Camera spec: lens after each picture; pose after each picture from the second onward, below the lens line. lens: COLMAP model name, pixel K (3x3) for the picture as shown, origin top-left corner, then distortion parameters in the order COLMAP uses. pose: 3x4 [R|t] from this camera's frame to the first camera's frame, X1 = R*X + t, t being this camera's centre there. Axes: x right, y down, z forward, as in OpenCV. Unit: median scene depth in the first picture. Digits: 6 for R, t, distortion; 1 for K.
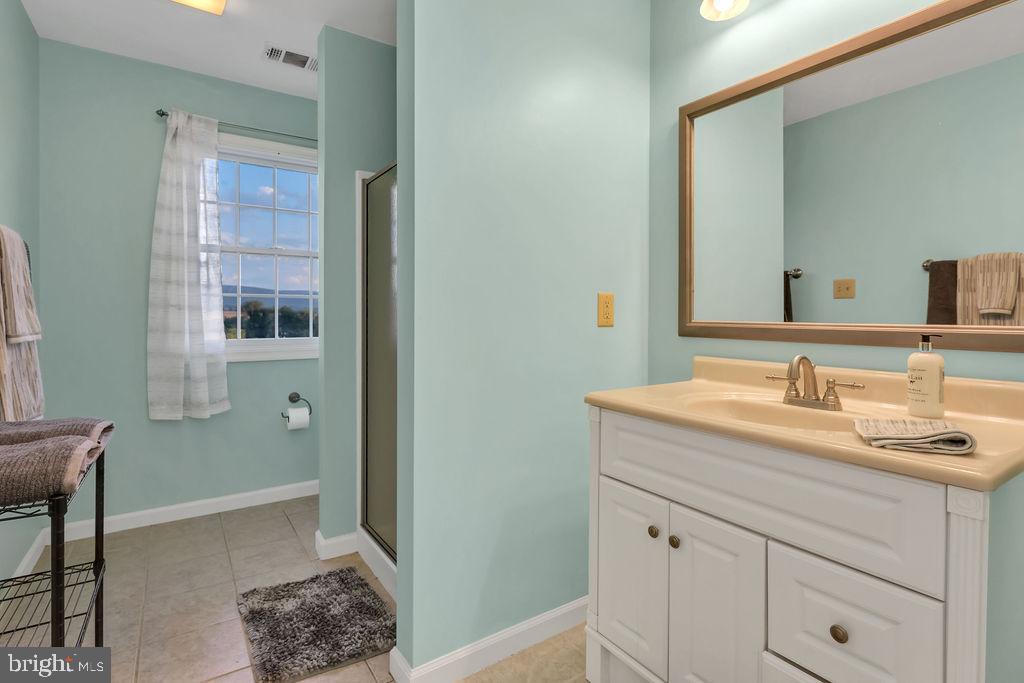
lens RADIAL K [[498.0, 0, 507.5], [0, 498.0, 315.0], [0, 0, 1]] dist [-0.026239, -0.000199]
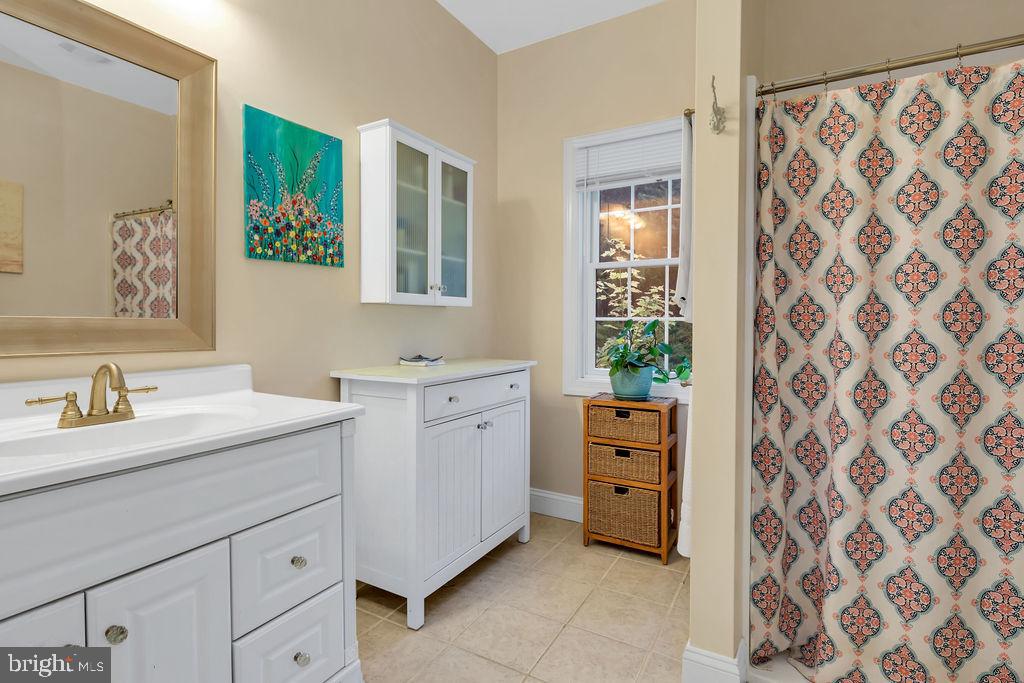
lens RADIAL K [[498.0, 0, 507.5], [0, 498.0, 315.0], [0, 0, 1]] dist [-0.026239, -0.000199]
pose [[-0.437604, 0.000380, 0.899168, -0.538390], [-0.001143, 0.999999, -0.000978, -0.008665], [-0.899167, -0.001456, -0.437603, 0.766971]]
